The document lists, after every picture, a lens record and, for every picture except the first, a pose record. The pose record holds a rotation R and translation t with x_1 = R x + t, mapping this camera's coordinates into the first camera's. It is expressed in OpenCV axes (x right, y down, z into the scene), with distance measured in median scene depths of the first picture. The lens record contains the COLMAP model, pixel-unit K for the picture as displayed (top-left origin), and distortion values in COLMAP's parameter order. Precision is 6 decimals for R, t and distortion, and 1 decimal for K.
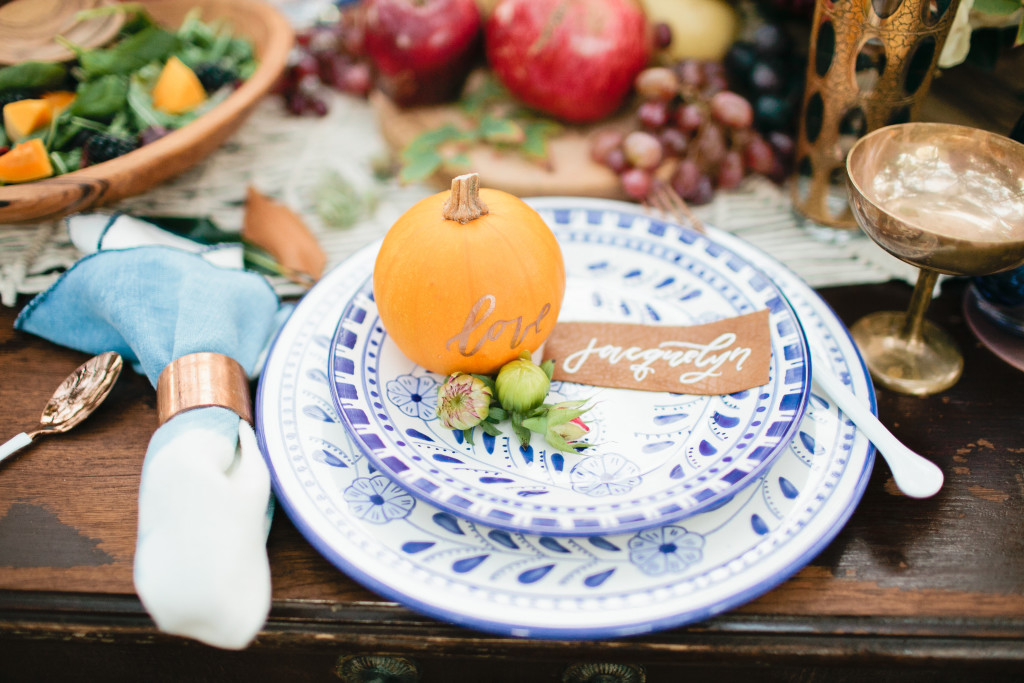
lens RADIAL K [[986.2, 0, 512.0], [0, 986.2, 341.5], [0, 0, 1]] dist [-0.135007, 0.177250]
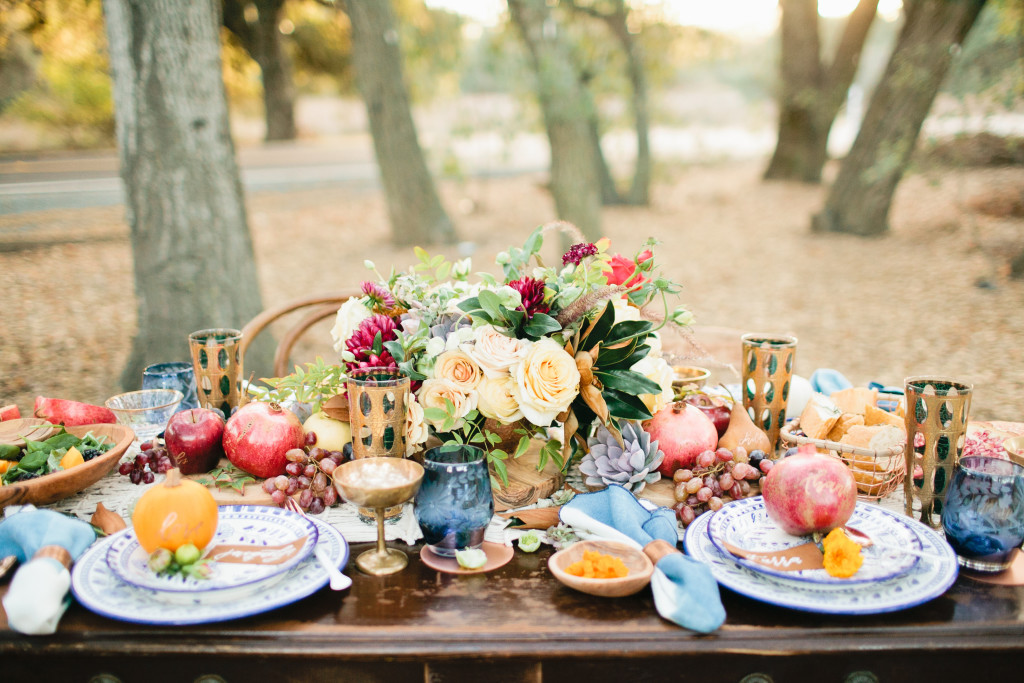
lens RADIAL K [[986.2, 0, 512.0], [0, 986.2, 341.5], [0, 0, 1]] dist [-0.135007, 0.177250]
pose [[0.999074, 0.003467, 0.042886, 0.529737], [0.018555, 0.864576, -0.502159, 0.604848], [-0.038819, 0.502490, 0.863711, -0.995138]]
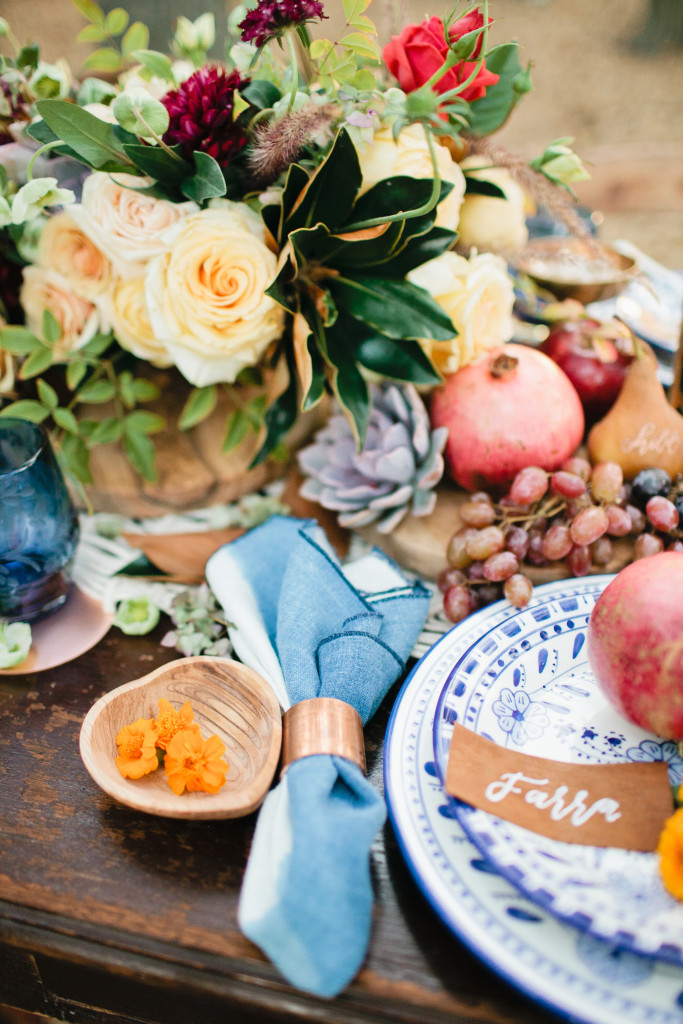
lens RADIAL K [[986.2, 0, 341.5], [0, 986.2, 512.0], [0, 0, 1]] dist [-0.135007, 0.177250]
pose [[0.975607, 0.122636, -0.182073, 1.040570], [-0.146410, 0.981494, -0.123428, -0.049754], [0.163567, 0.147074, 0.975508, -0.082080]]
